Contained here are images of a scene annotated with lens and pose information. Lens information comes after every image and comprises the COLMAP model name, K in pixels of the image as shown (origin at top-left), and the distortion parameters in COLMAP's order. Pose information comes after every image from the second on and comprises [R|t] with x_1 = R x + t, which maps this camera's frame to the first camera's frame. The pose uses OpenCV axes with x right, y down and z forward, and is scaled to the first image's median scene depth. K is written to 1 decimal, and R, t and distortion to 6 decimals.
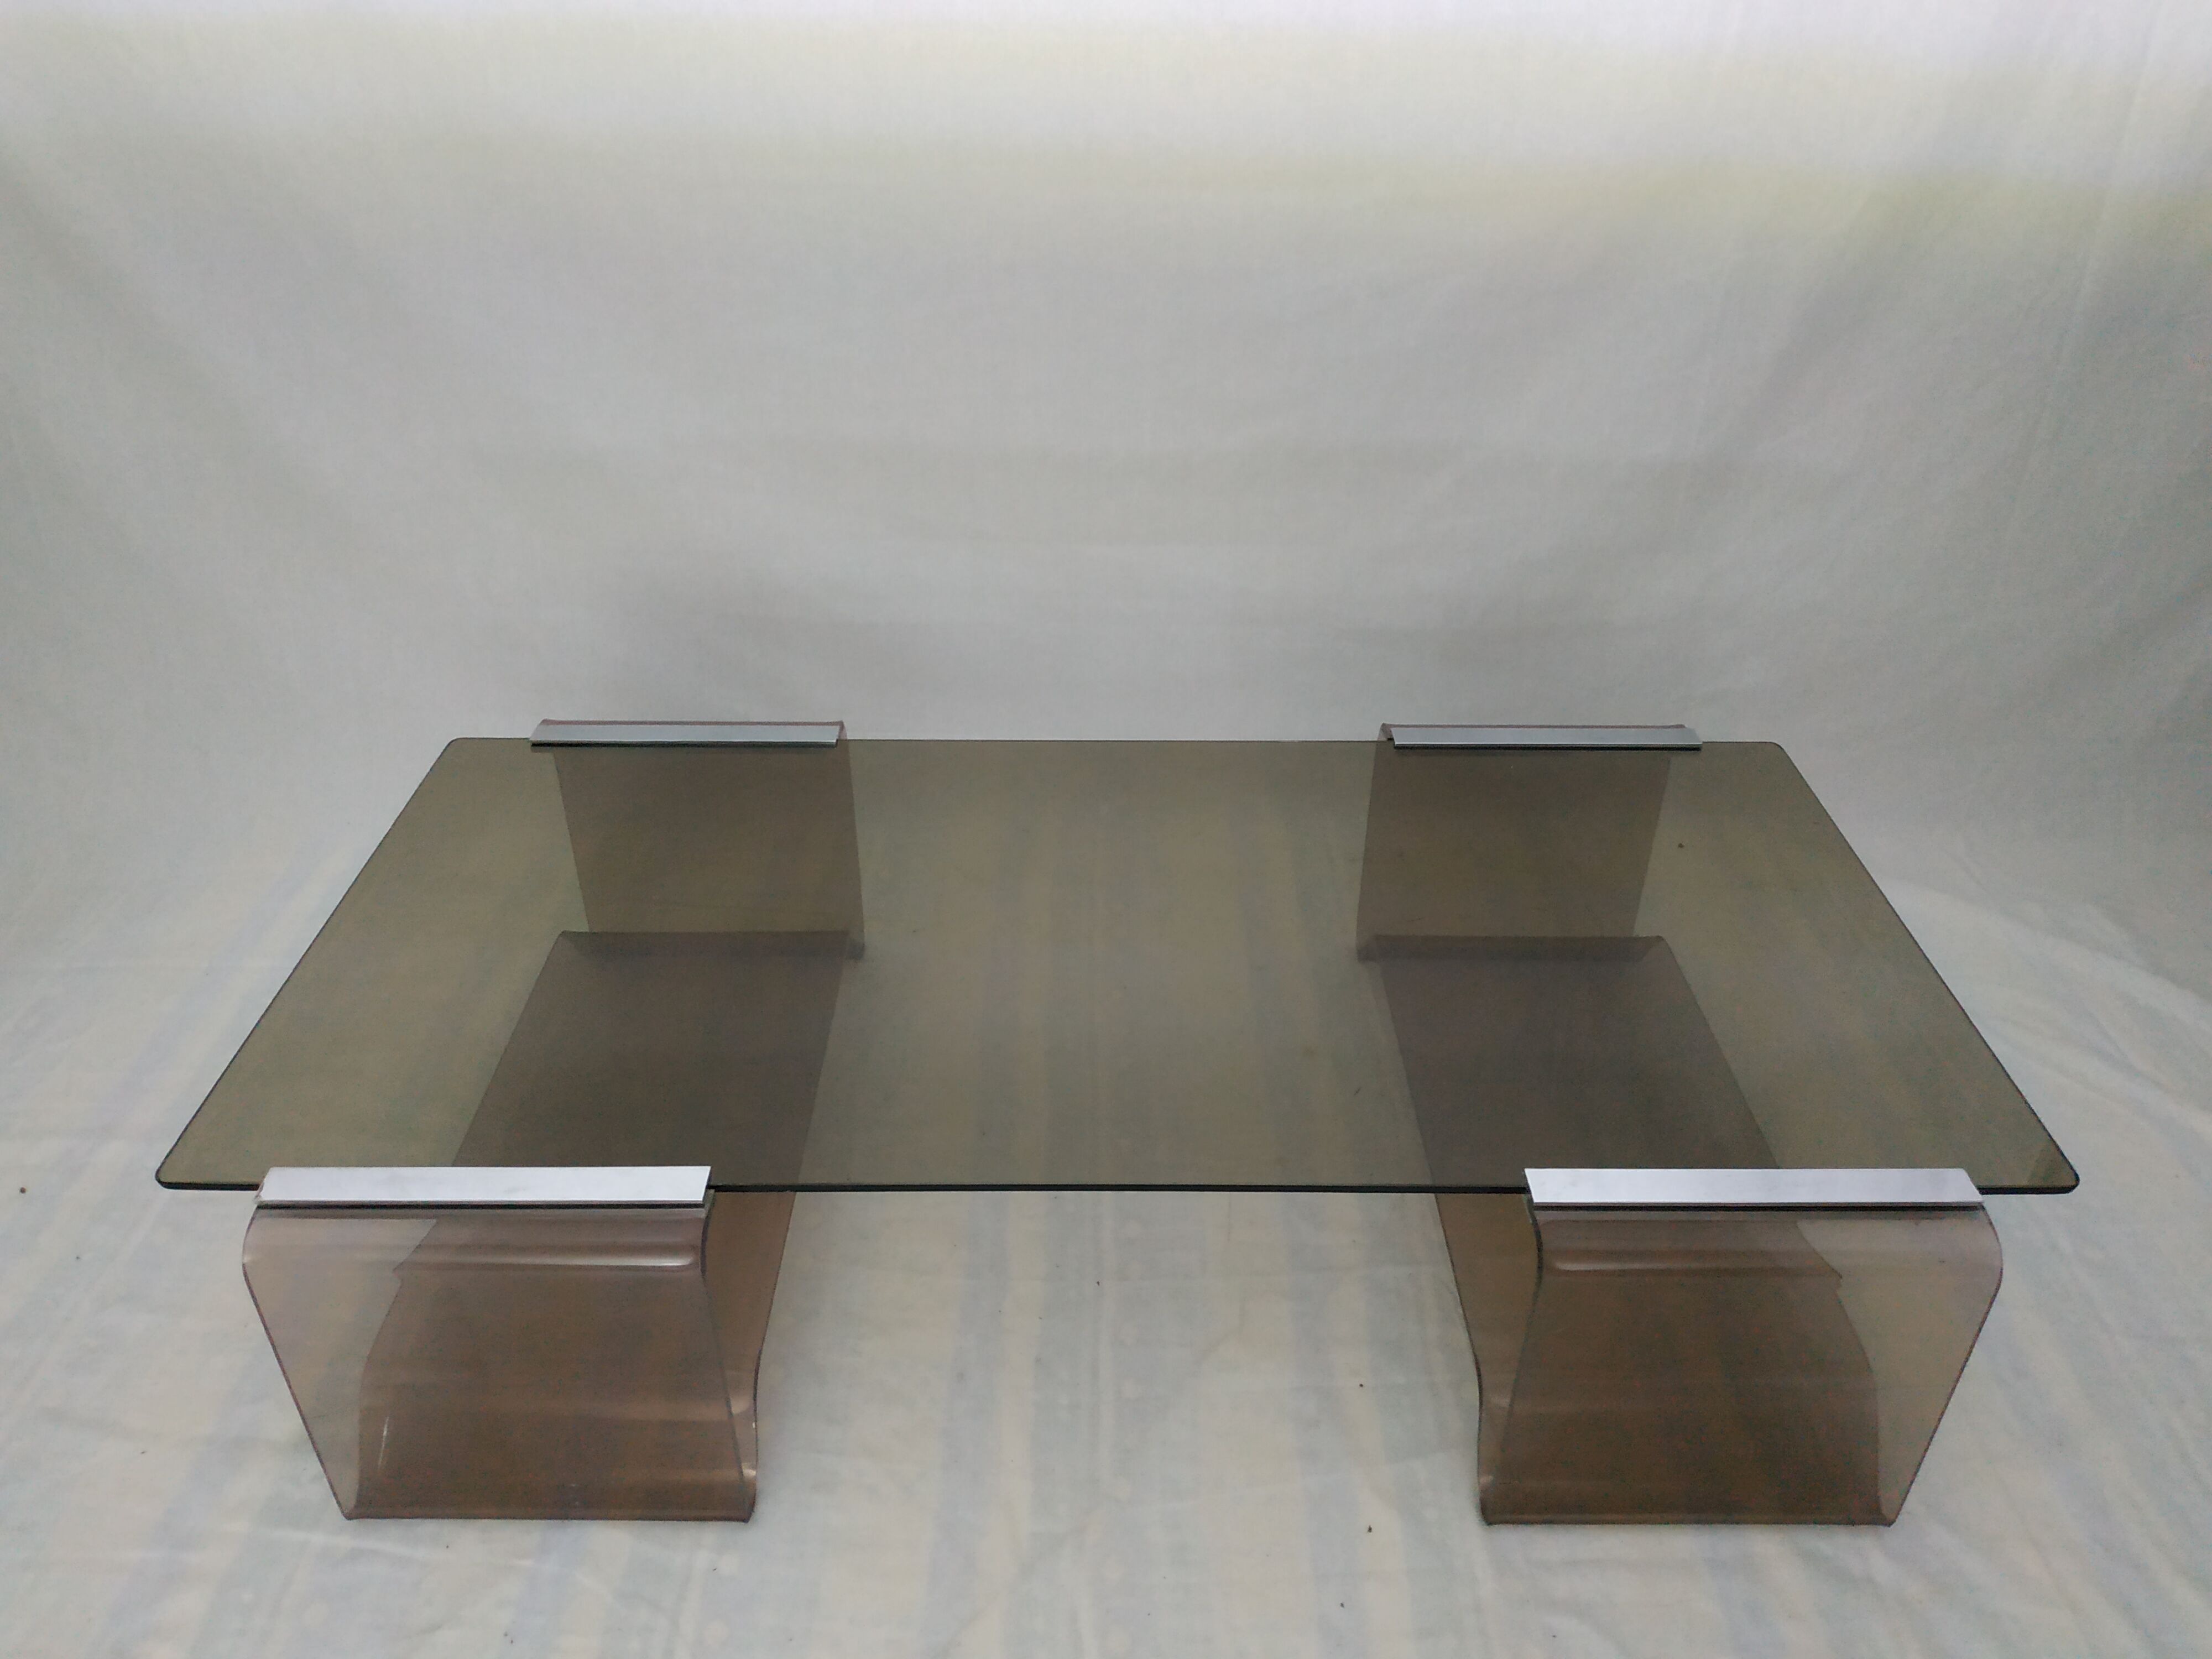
lens RADIAL K [[1607.6, 0, 1096.0], [0, 1607.6, 831.3], [0, 0, 1]] dist [-0.006647, -0.014266]
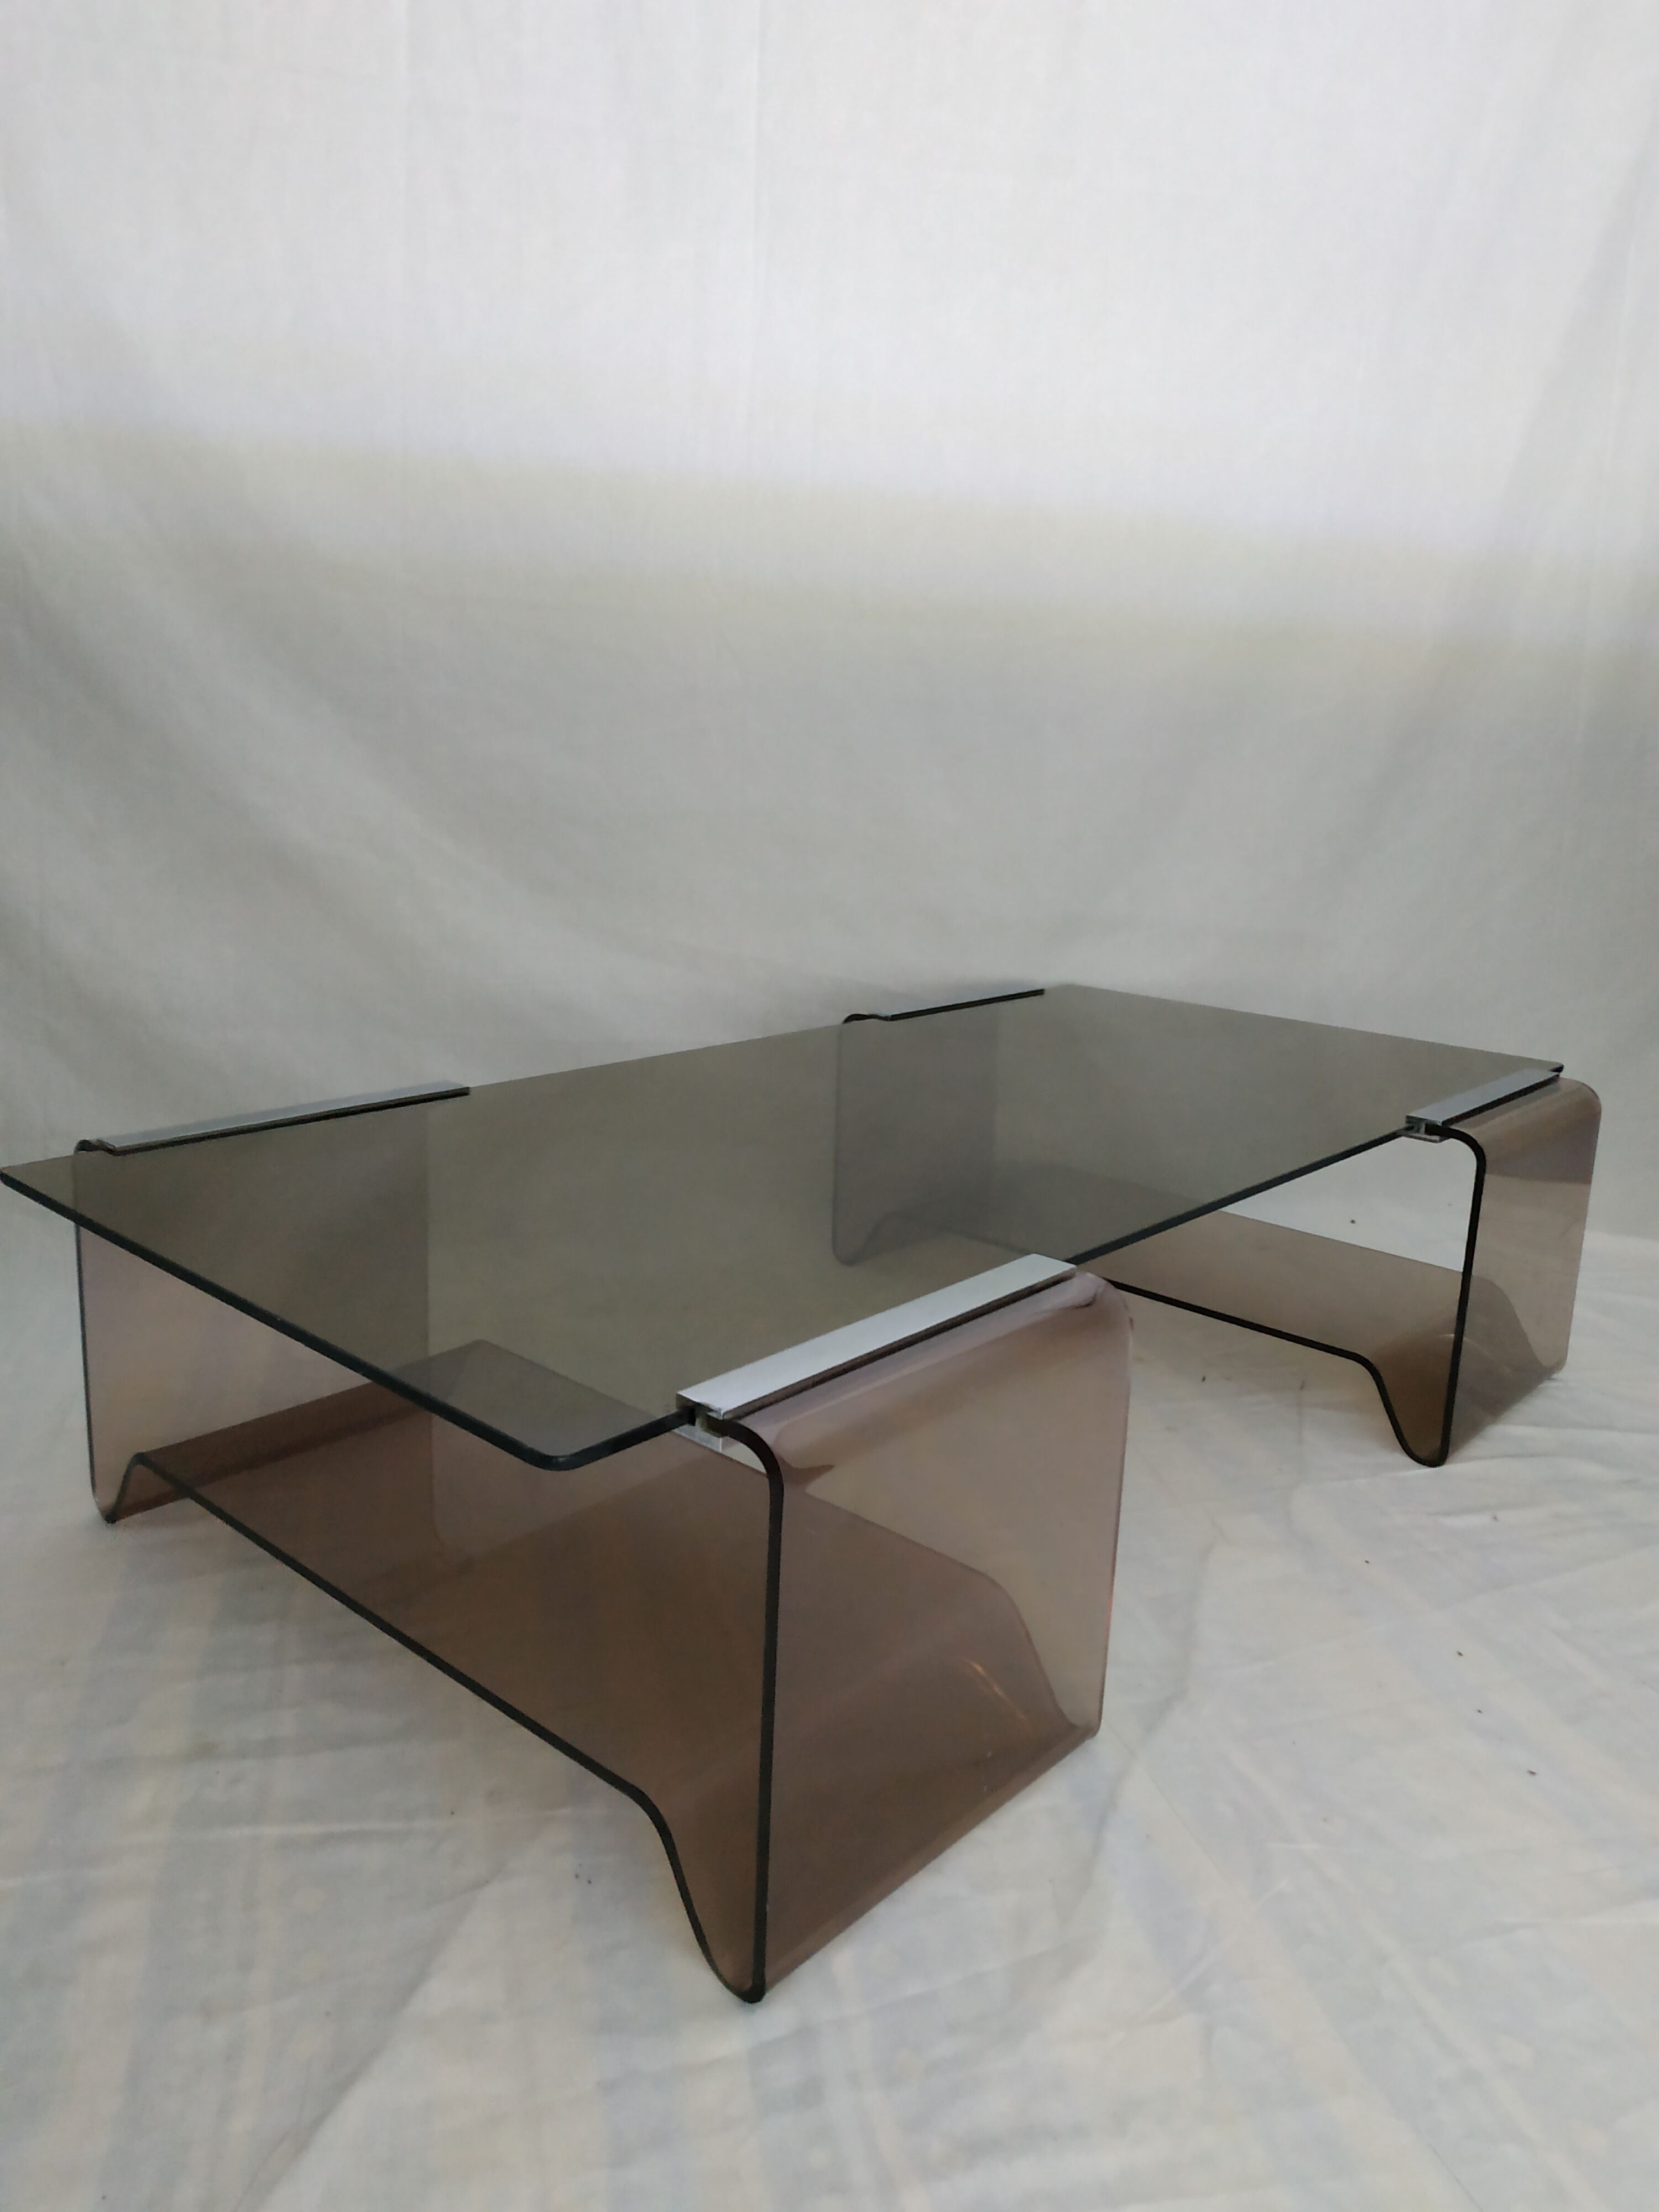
lens RADIAL K [[1607.6, 0, 831.7], [0, 1607.6, 1105.7], [0, 0, 1]] dist [-0.006647, -0.014266]
pose [[0.963560, -0.029135, 0.265899, -0.417571], [0.115435, 0.942014, -0.315093, 0.383884], [-0.241301, 0.334305, 0.911051, 0.129722]]
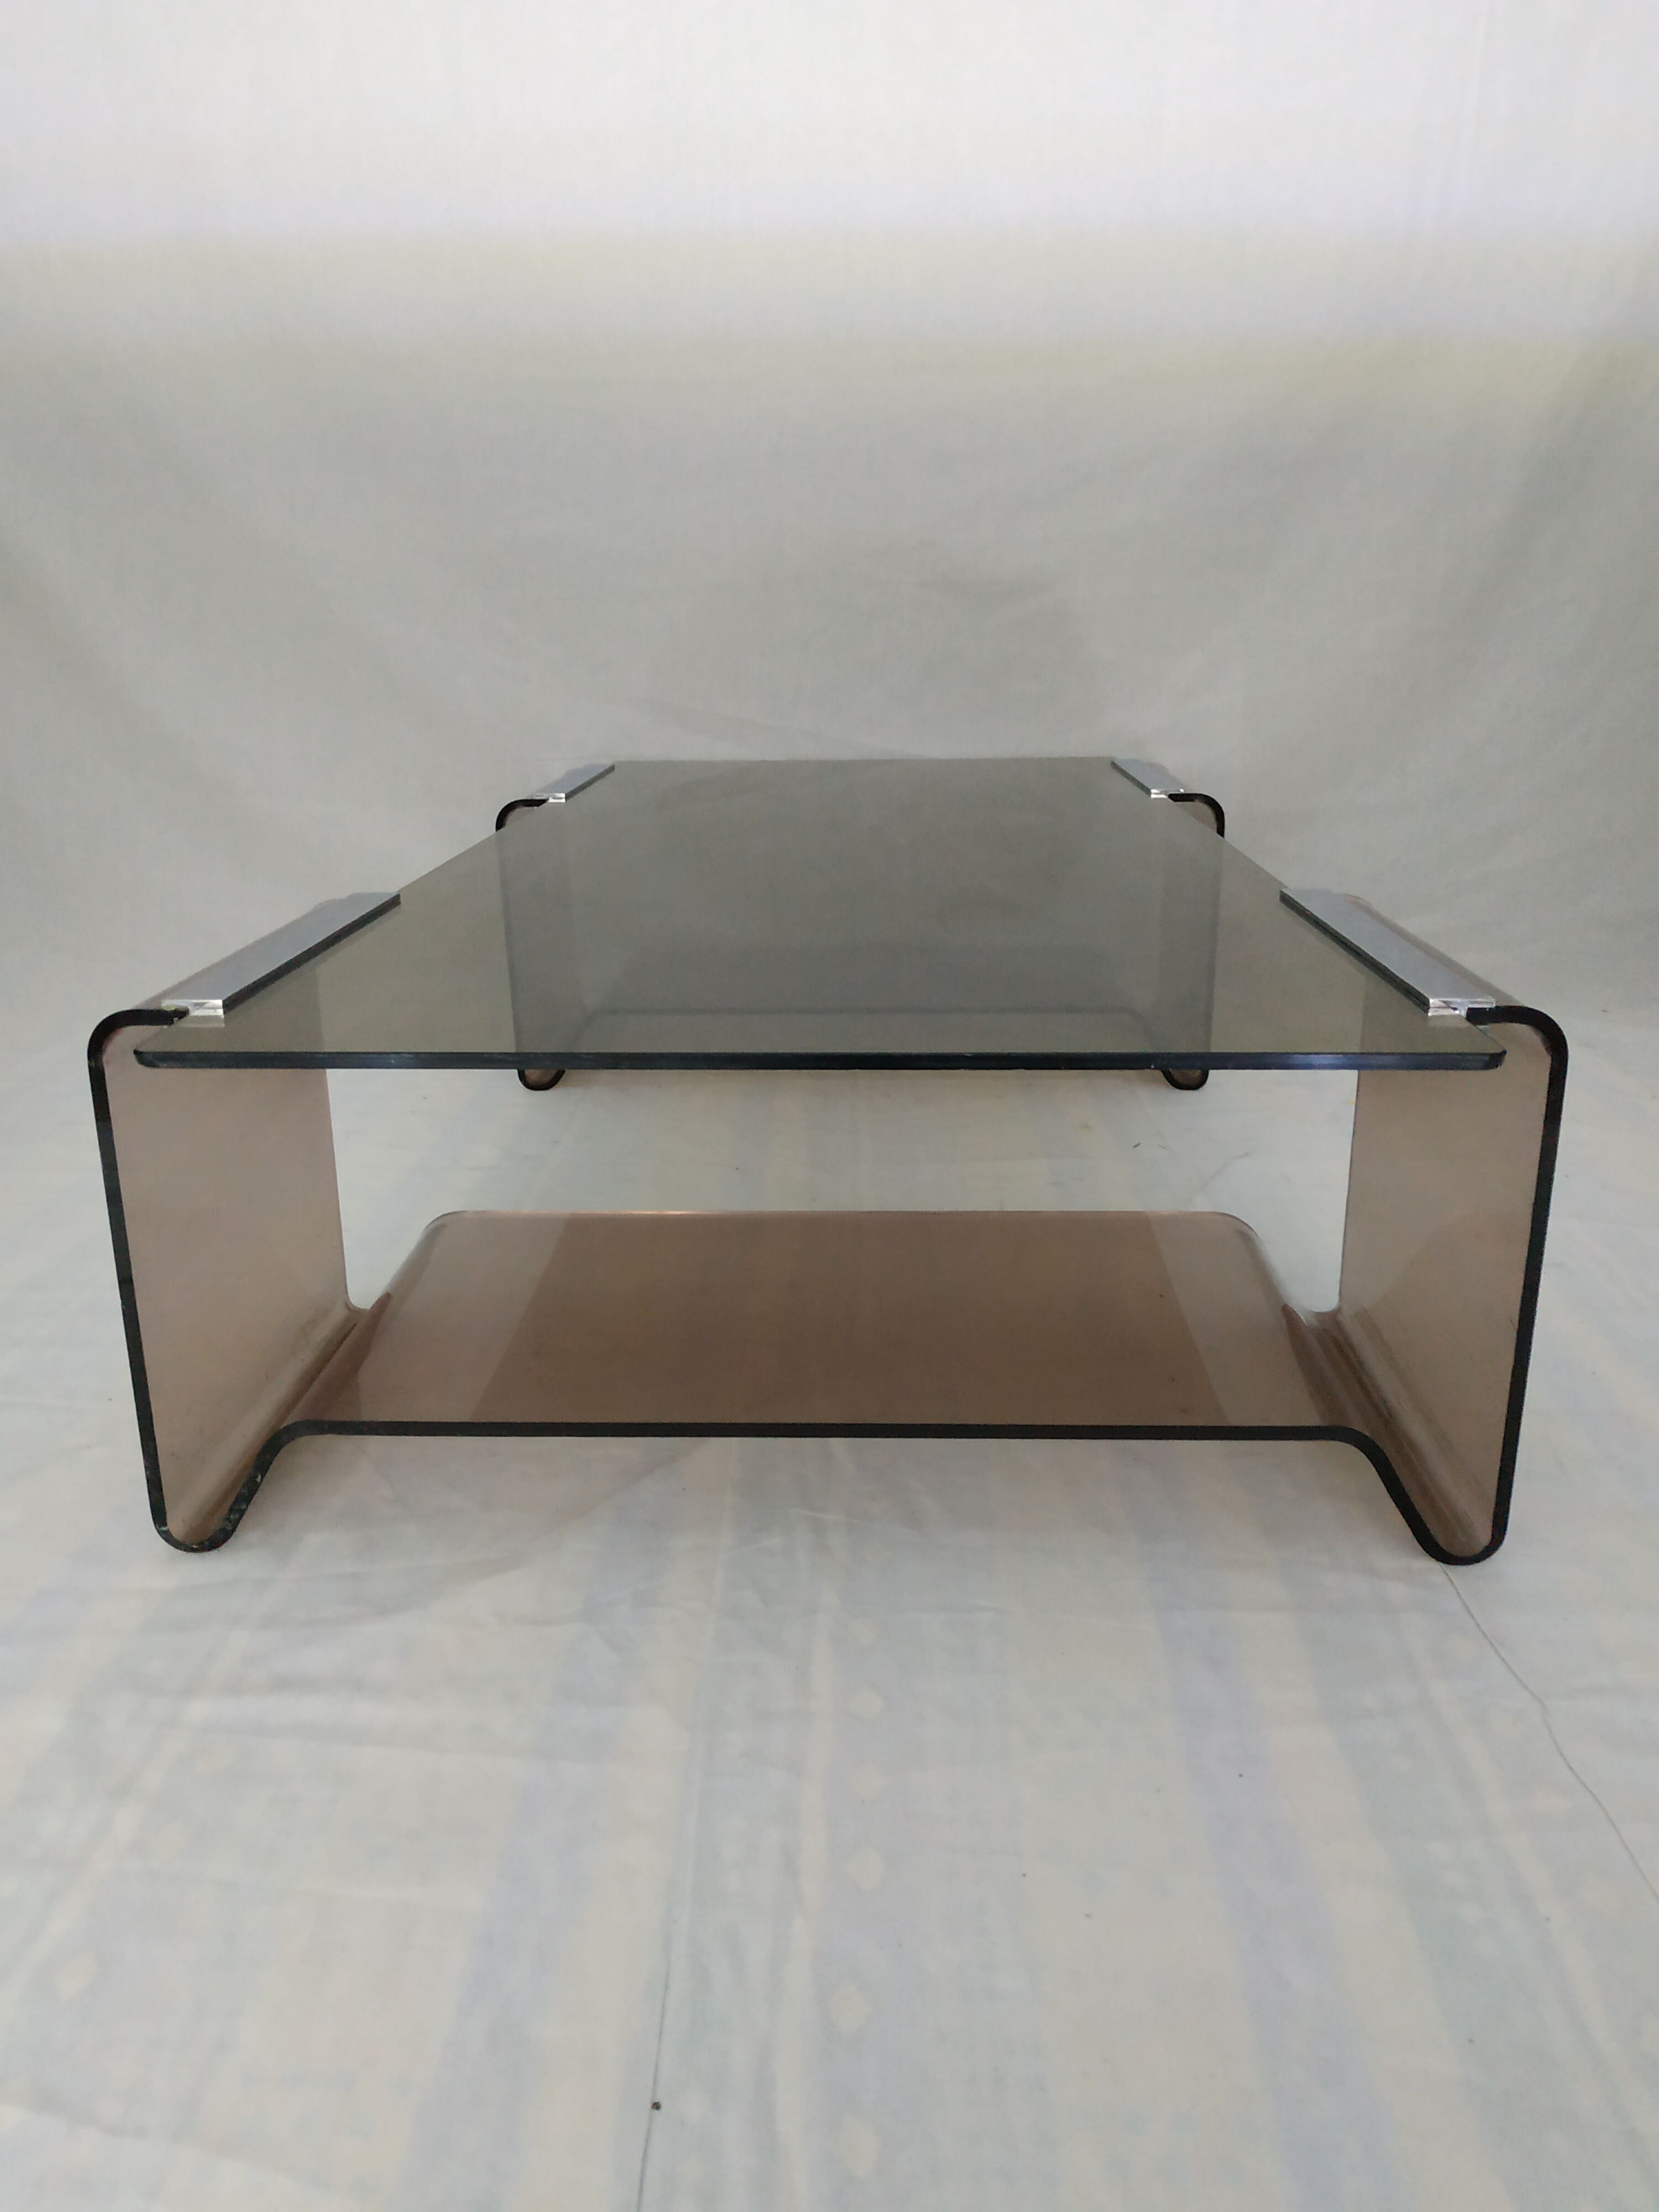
lens RADIAL K [[1607.6, 0, 832.8], [0, 1607.6, 1096.0], [0, 0, 1]] dist [-0.006647, -0.014266]
pose [[0.999623, -0.005896, -0.026822, 0.014436], [-0.001624, 0.962282, -0.272050, 0.516507], [0.027414, 0.271991, 0.961909, 0.120883]]
